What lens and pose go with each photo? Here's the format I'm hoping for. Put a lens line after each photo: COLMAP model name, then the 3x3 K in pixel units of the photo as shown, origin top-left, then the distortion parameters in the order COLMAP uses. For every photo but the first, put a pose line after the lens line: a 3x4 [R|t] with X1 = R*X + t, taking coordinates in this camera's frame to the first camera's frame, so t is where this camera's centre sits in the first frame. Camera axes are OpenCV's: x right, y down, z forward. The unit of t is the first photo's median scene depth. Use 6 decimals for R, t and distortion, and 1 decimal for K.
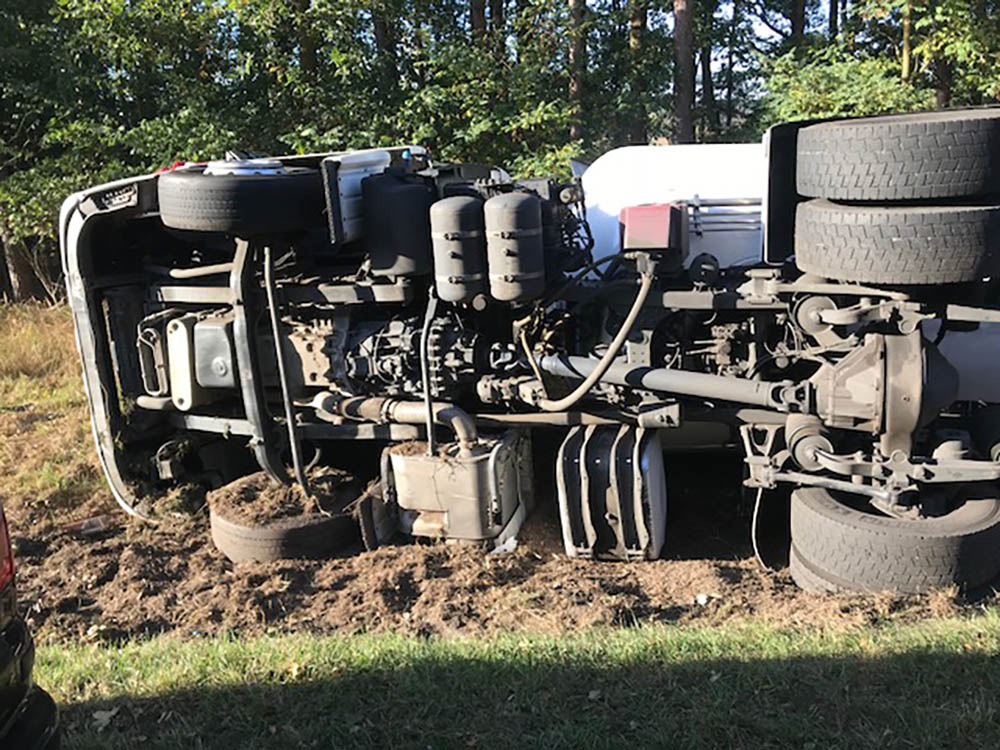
lens RADIAL K [[823.6, 0, 495.4], [0, 823.6, 370.3], [0, 0, 1]] dist [0.038484, -0.043325]
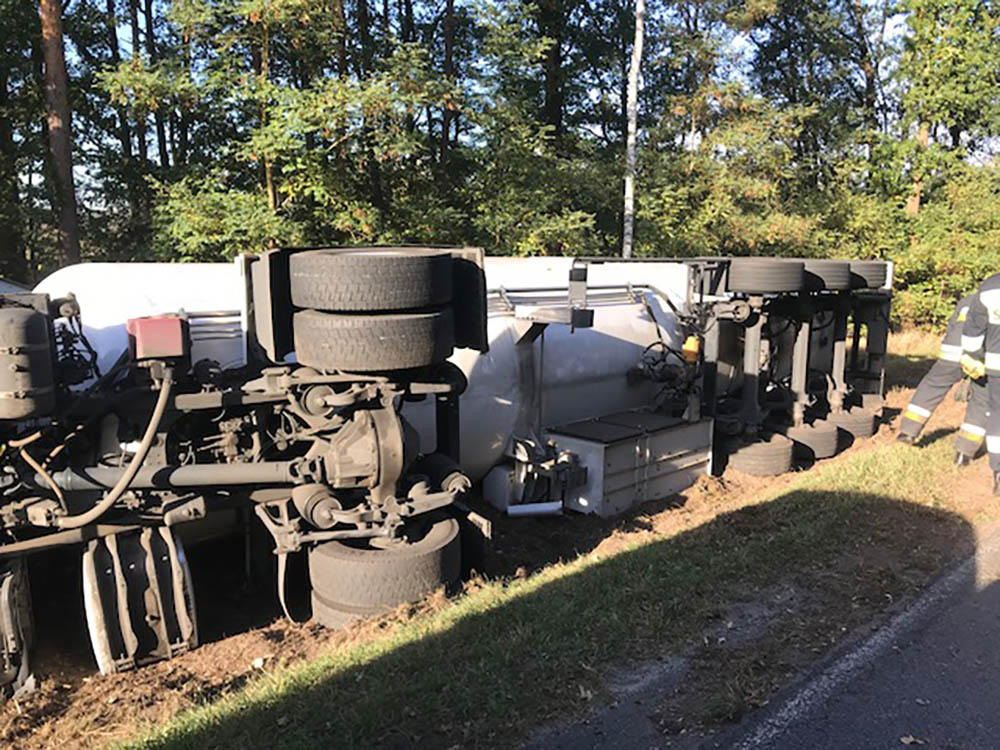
lens RADIAL K [[823.6, 0, 500.5], [0, 823.6, 375.4], [0, 0, 1]] dist [0.038484, -0.043325]
pose [[0.715939, -0.072320, 0.694407, -0.247253], [0.159266, 0.985313, -0.061588, 0.014155], [-0.679754, 0.154689, 0.716942, -0.077844]]
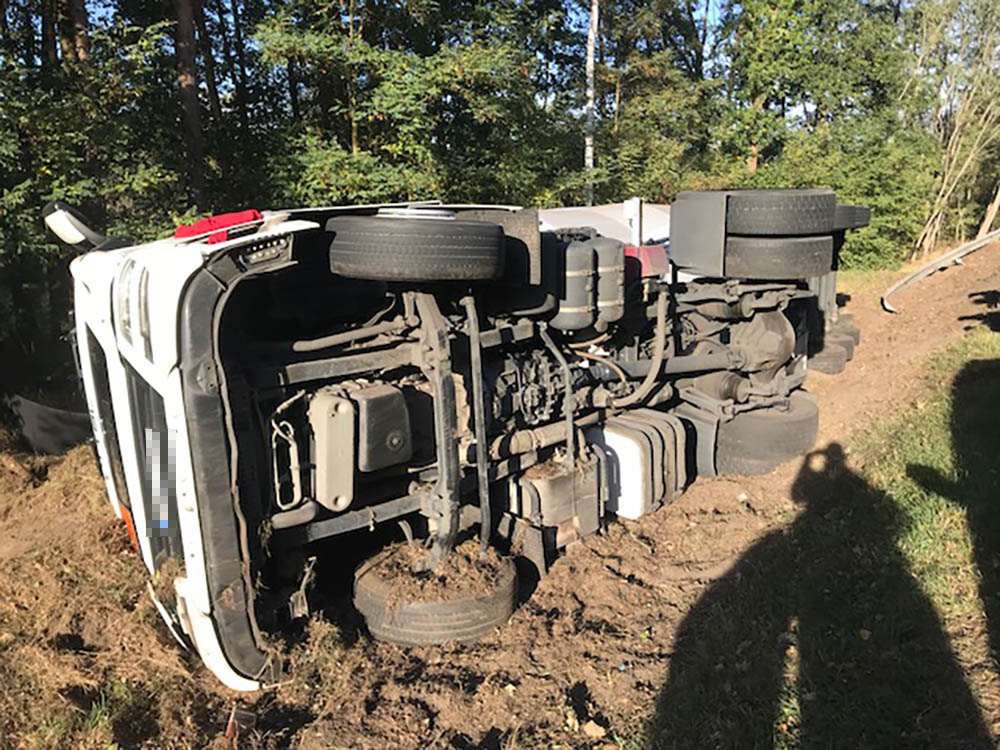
lens RADIAL K [[823.6, 0, 509.7], [0, 823.6, 368.3], [0, 0, 1]] dist [0.038484, -0.043325]
pose [[0.492029, -0.139077, 0.859398, -1.121770], [0.226916, 0.973522, 0.027630, -0.083471], [-0.840486, 0.181416, 0.510560, 0.492155]]
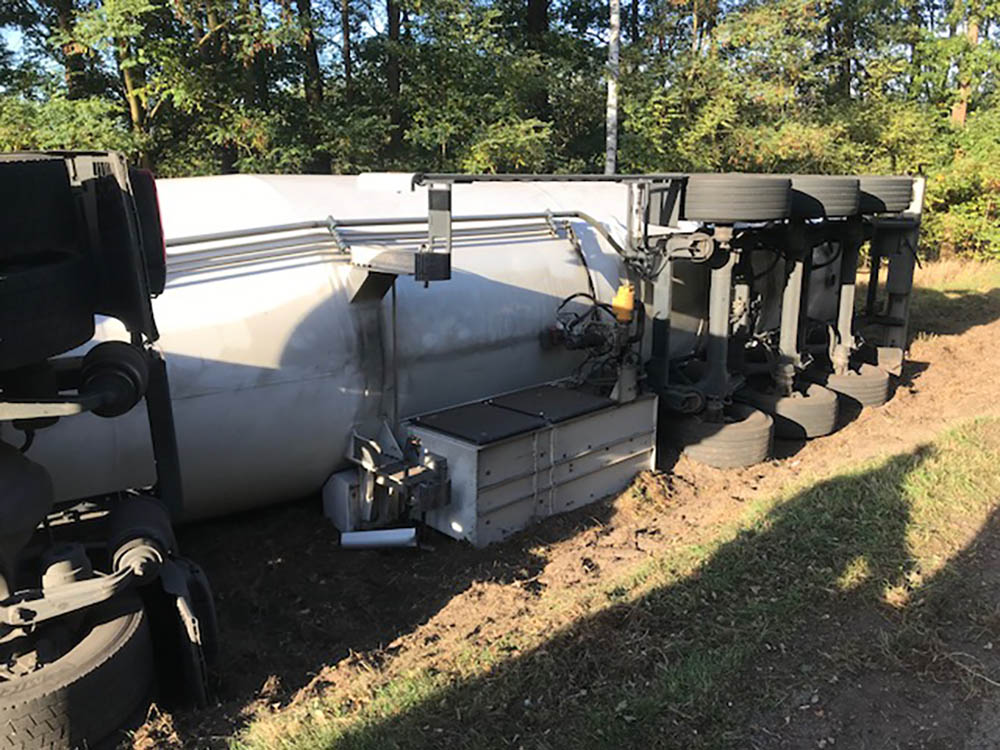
lens RADIAL K [[823.6, 0, 503.2], [0, 823.6, 369.8], [0, 0, 1]] dist [0.038484, -0.043325]
pose [[0.740555, -0.132235, 0.658857, 0.318220], [0.163768, 0.986401, 0.013898, -0.034027], [-0.651735, 0.097607, 0.752140, 0.085028]]
